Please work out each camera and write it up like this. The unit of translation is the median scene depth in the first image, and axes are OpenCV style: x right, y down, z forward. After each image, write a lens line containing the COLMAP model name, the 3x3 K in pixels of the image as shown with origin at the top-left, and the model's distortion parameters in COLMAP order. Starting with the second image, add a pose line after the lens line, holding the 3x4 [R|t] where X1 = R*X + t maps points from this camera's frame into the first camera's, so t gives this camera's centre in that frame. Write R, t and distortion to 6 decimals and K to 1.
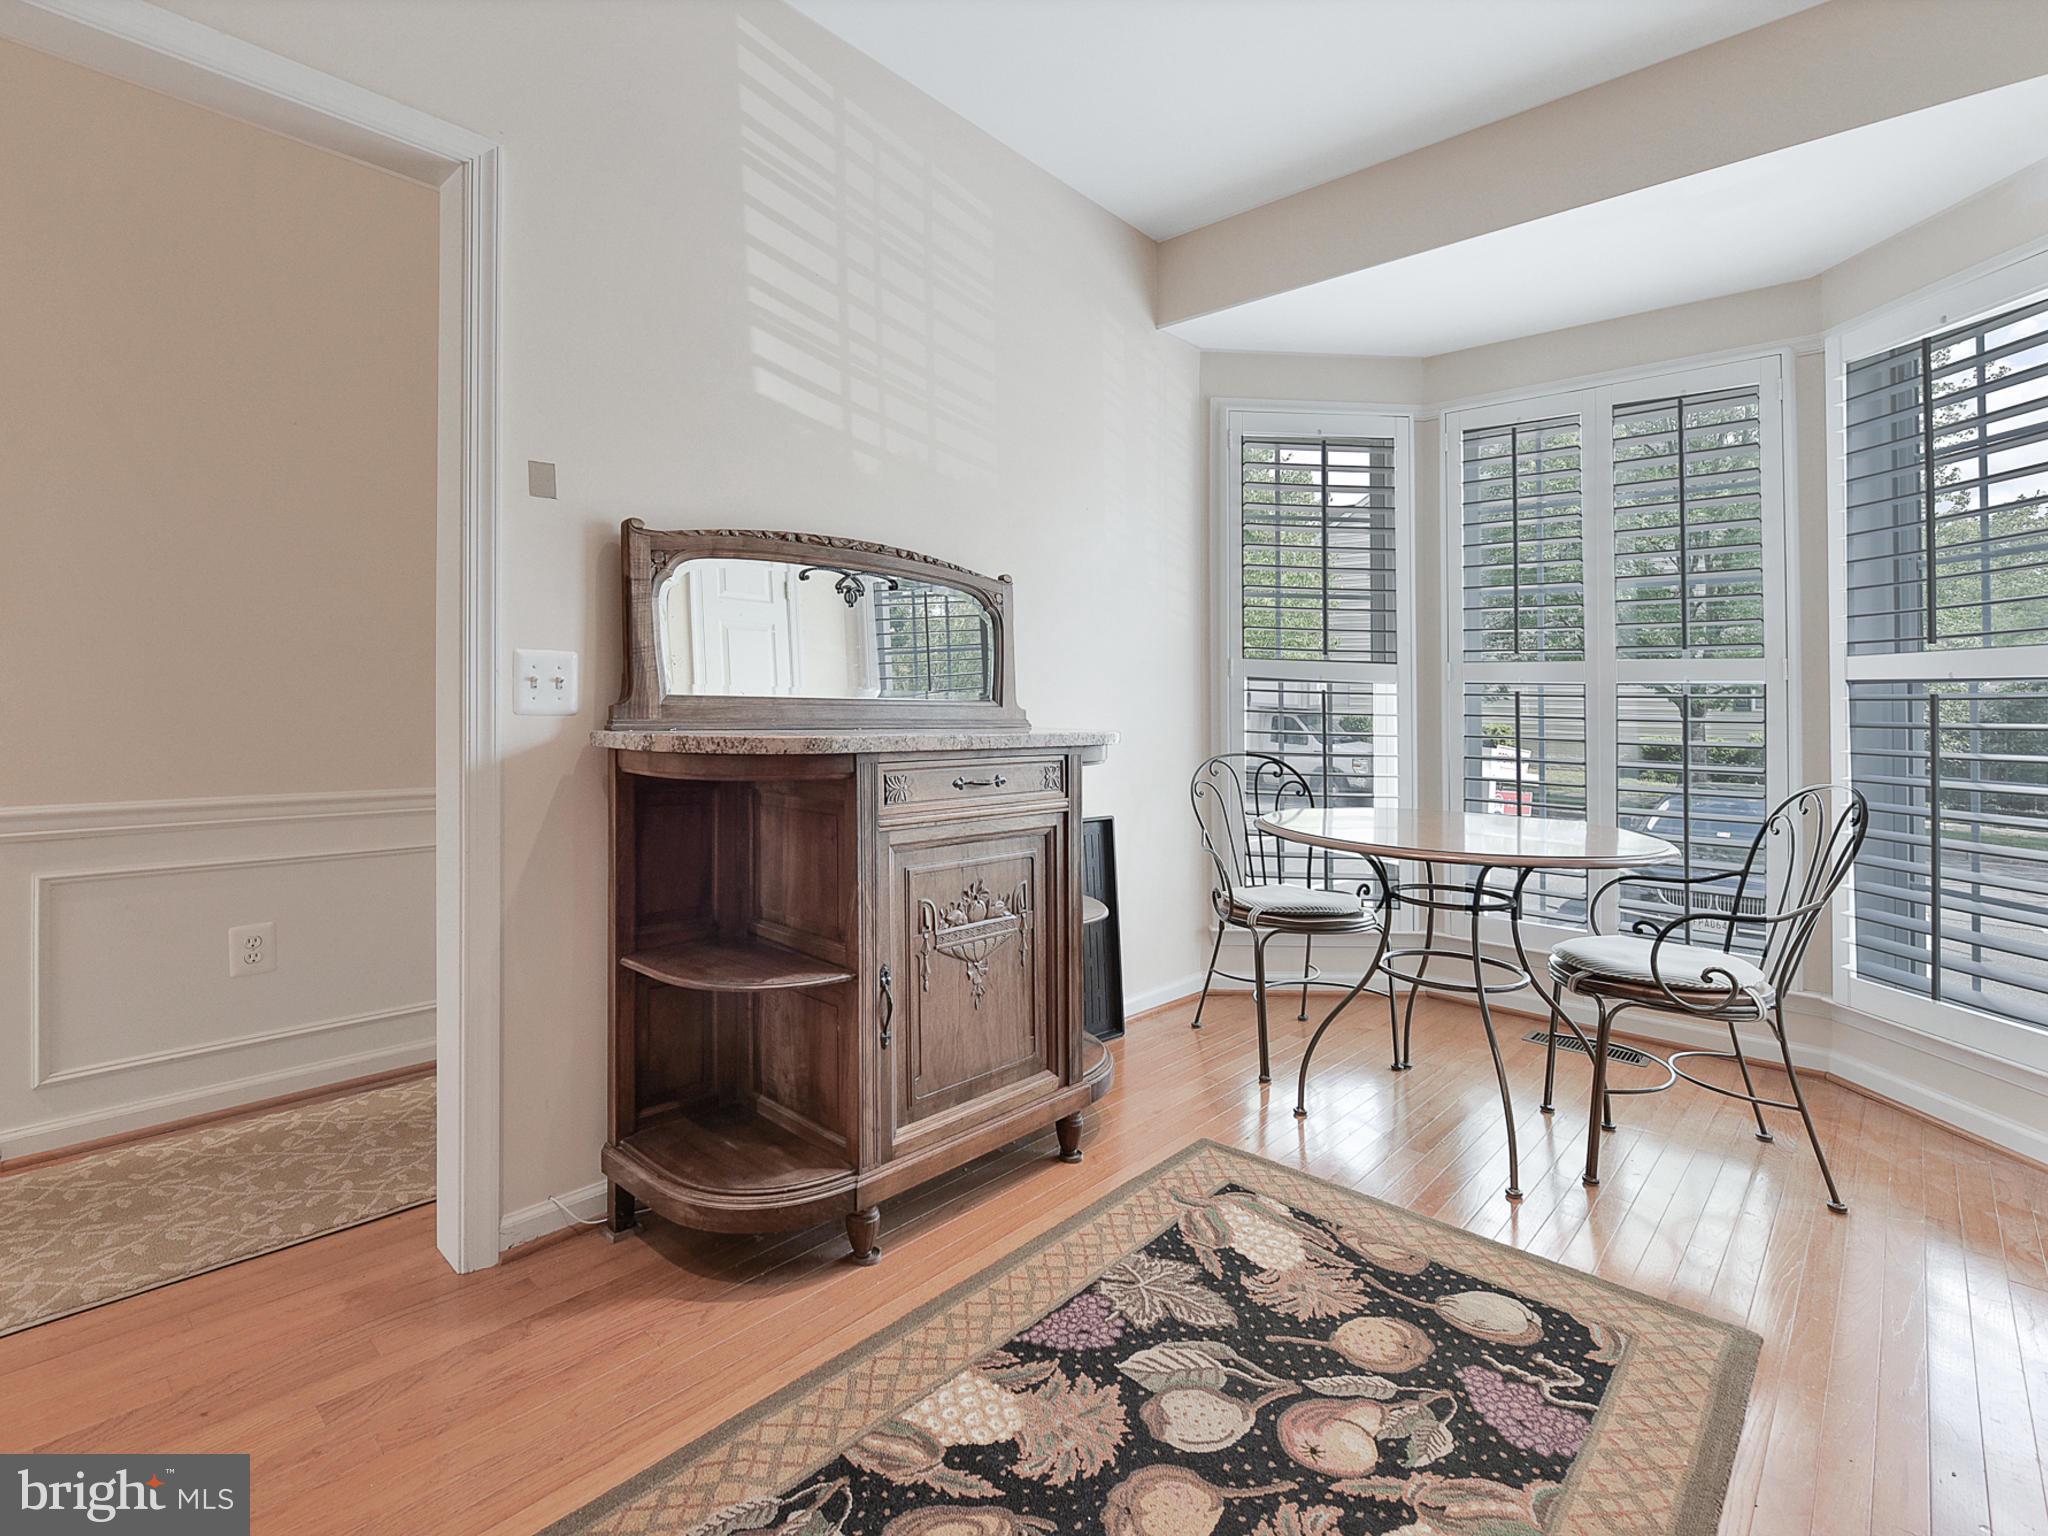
lens RADIAL K [[947.1, 0, 997.5], [0, 947.1, 731.0], [0, 0, 1]] dist [-0.001691, -0.000707]
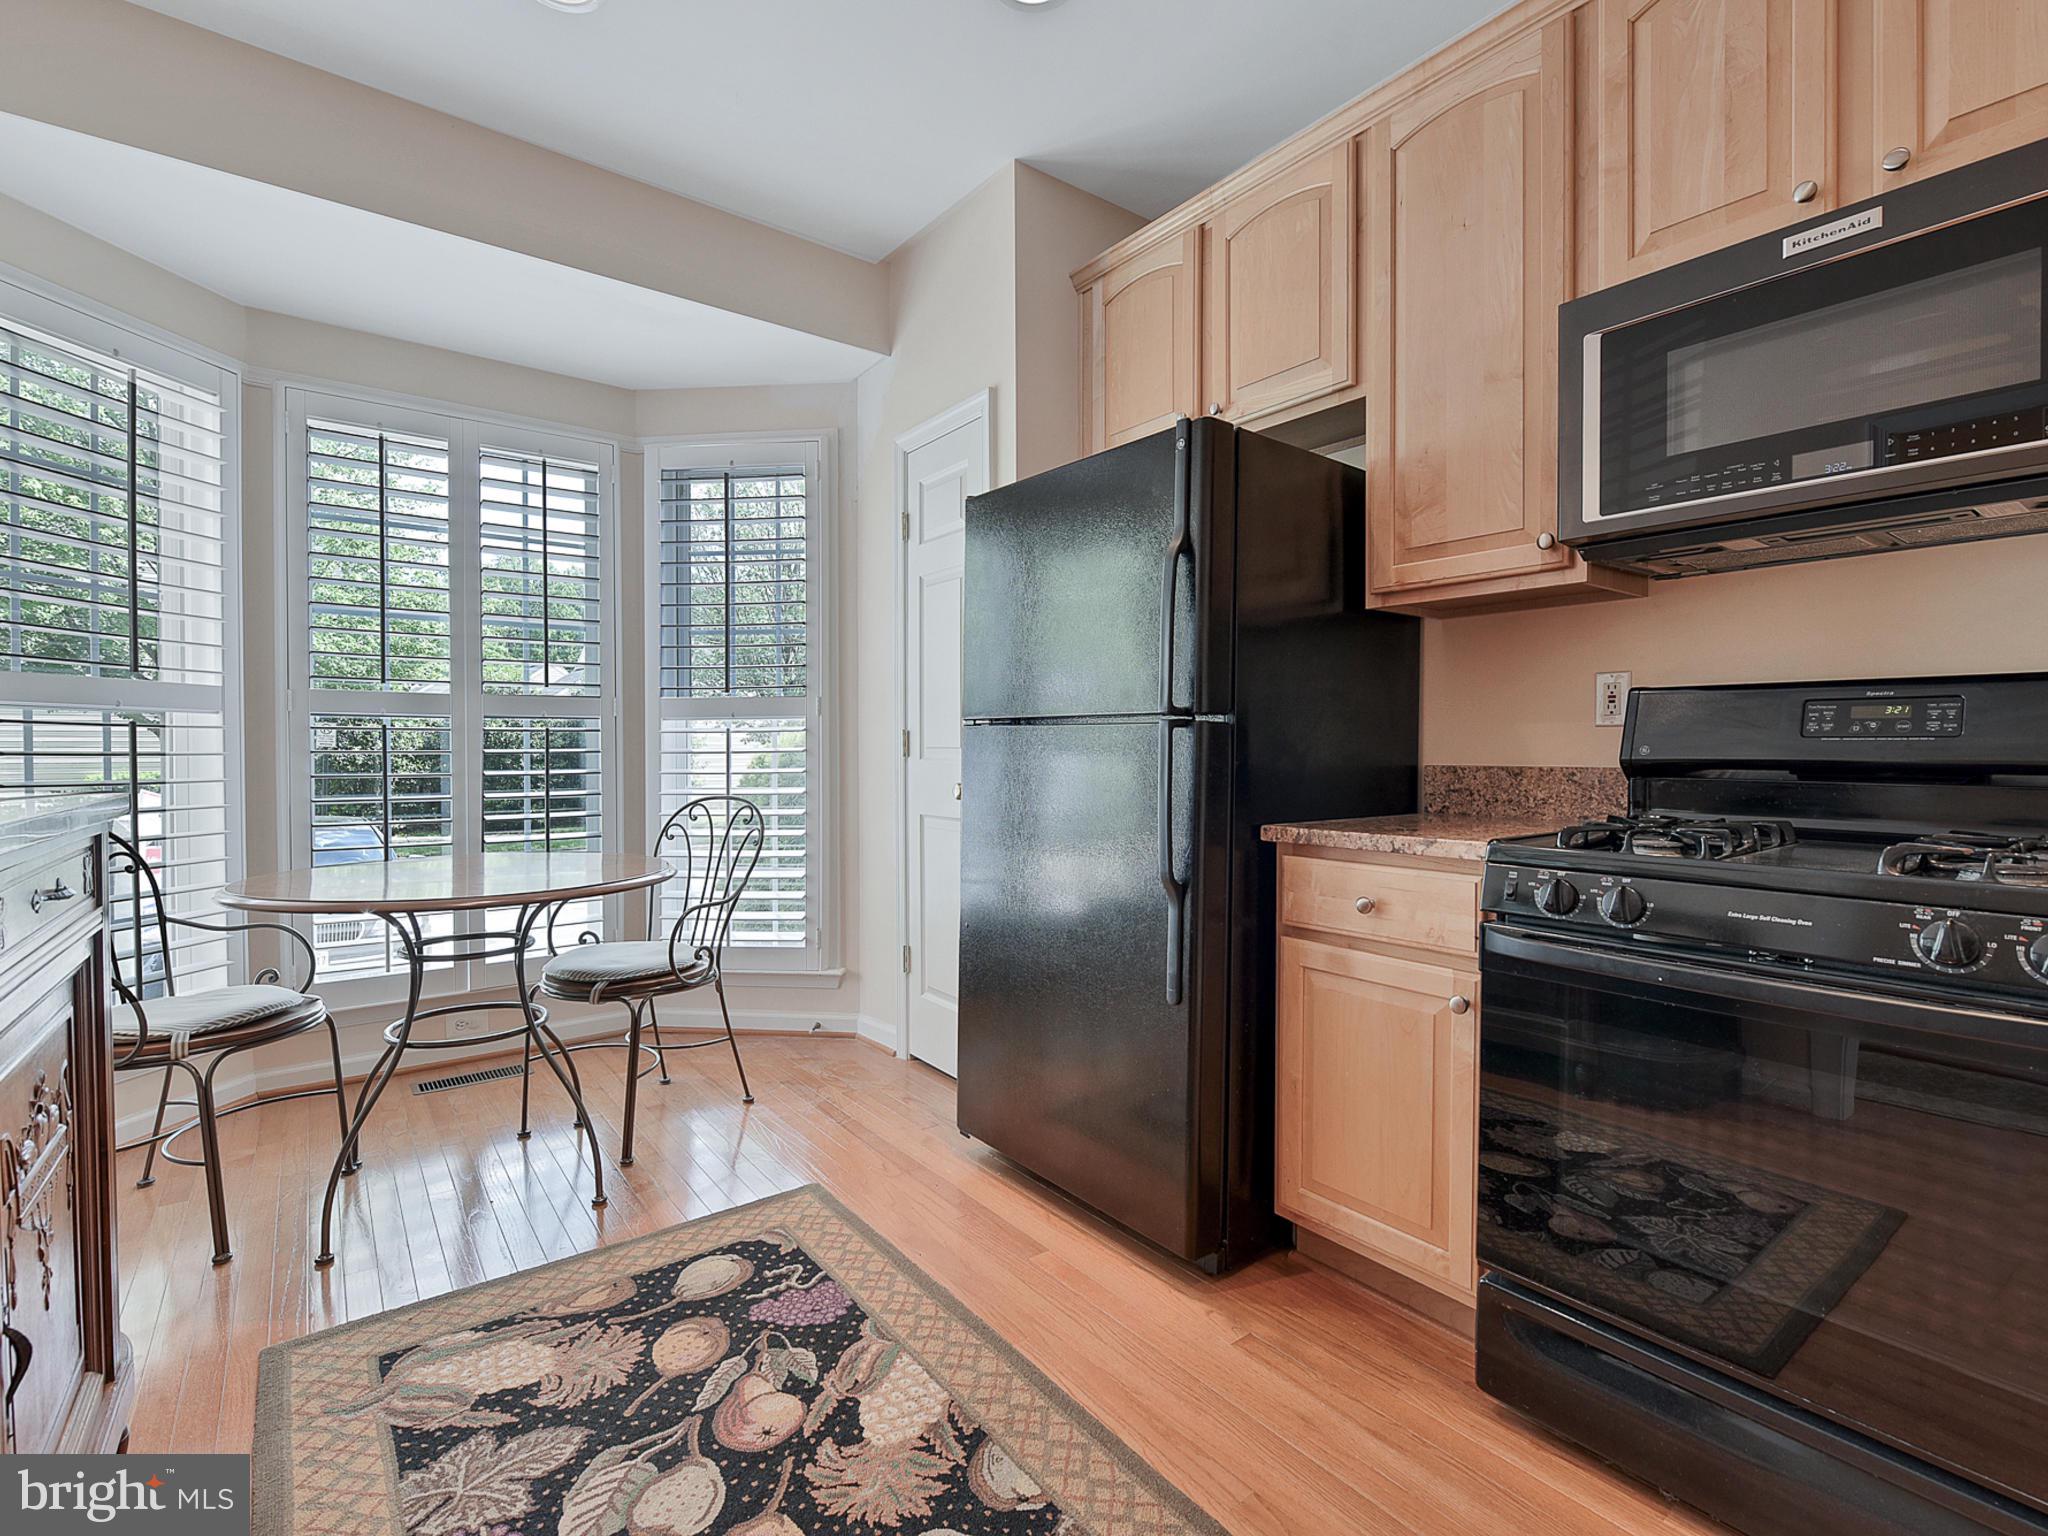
lens RADIAL K [[1016.6, 0, 1036.7], [0, 1016.6, 798.0], [0, 0, 1]] dist [0.001600, -0.000916]
pose [[0.155952, -0.068546, 0.985383, -0.616122], [0.033090, 0.997392, 0.064144, -0.024848], [-0.987210, 0.022603, 0.157813, 0.424603]]
